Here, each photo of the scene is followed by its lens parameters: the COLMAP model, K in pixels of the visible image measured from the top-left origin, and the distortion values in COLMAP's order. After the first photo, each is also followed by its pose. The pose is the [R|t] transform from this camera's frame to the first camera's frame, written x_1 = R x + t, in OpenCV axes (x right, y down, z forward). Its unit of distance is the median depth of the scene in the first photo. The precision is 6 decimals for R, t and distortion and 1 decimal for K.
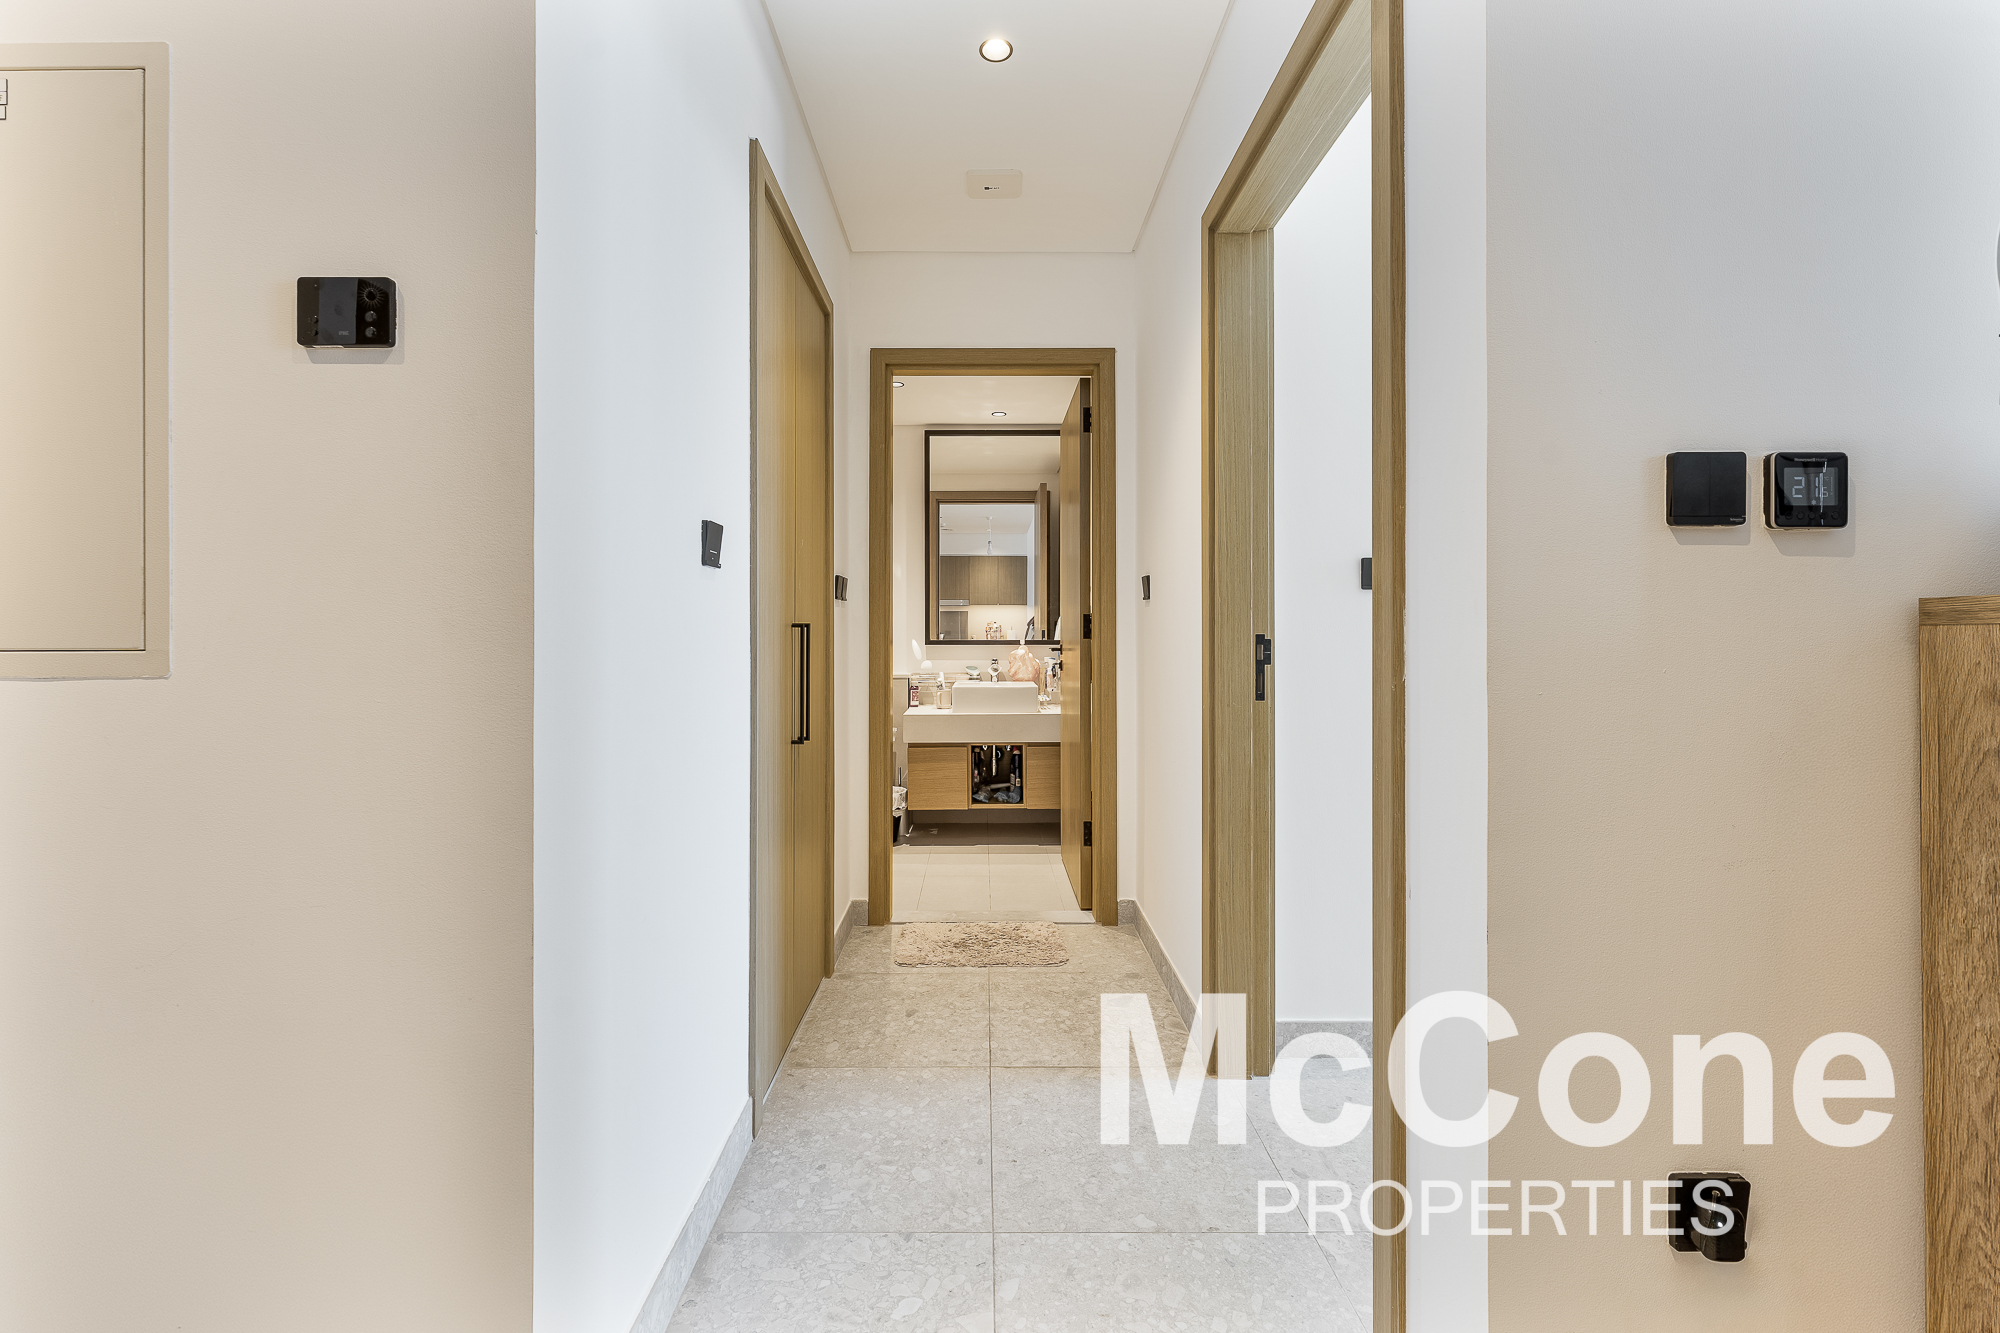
lens RADIAL K [[941.5, 0, 1004.7], [0, 941.5, 650.6], [0, 0, 1]] dist [-0.031149, 0.007425]
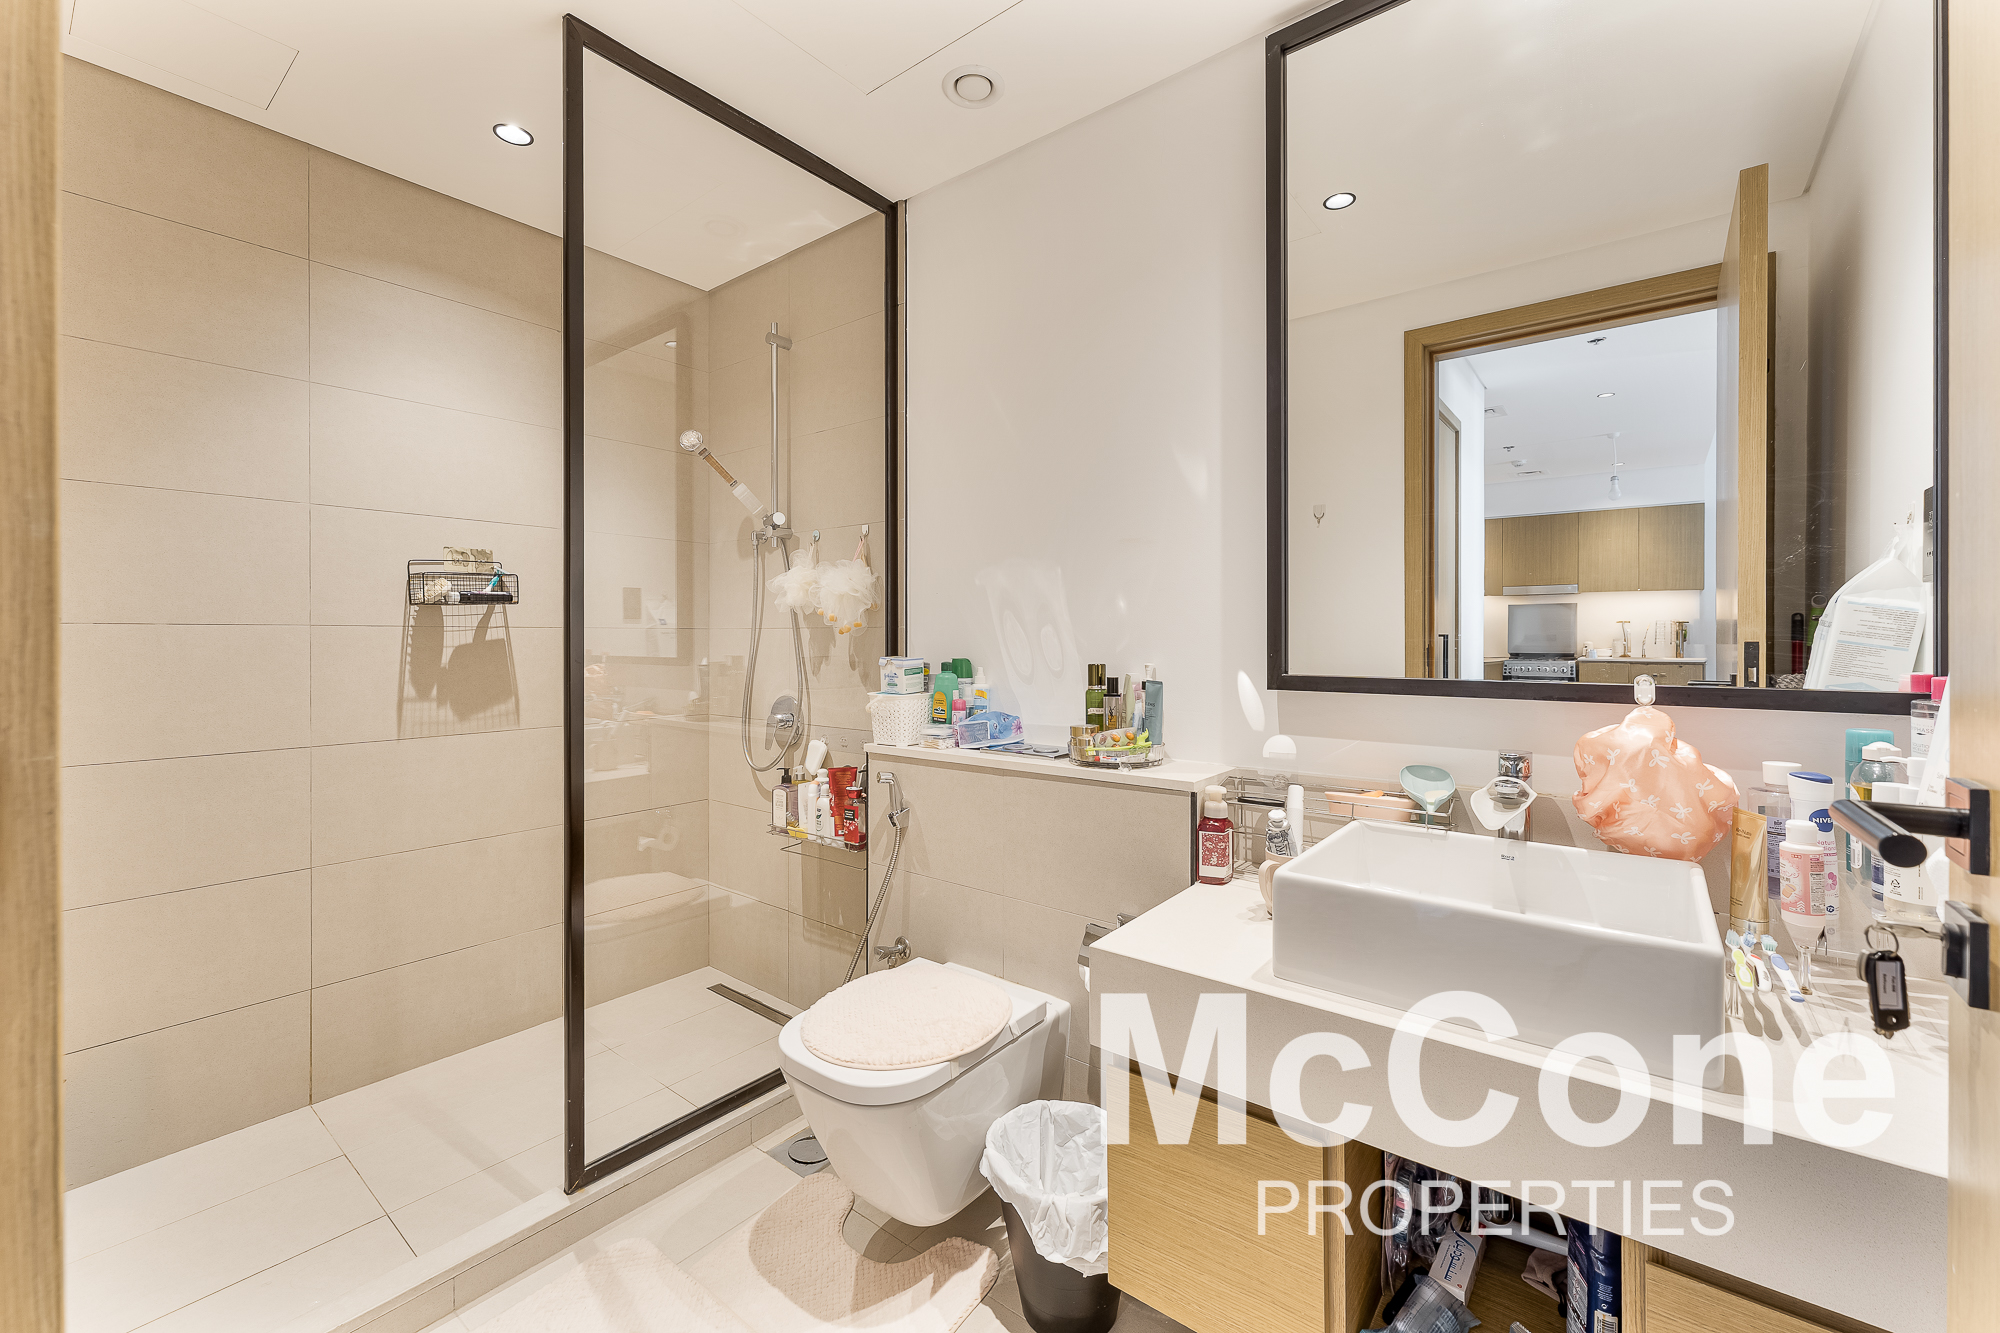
lens RADIAL K [[832.2, 0, 991.3], [0, 832.2, 631.0], [0, 0, 1]] dist [-0.016078, 0.004369]
pose [[0.767505, -0.002740, -0.641037, 0.025856], [-0.011527, 0.999770, -0.018074, -0.019156], [0.640939, 0.021261, 0.767297, 0.712386]]
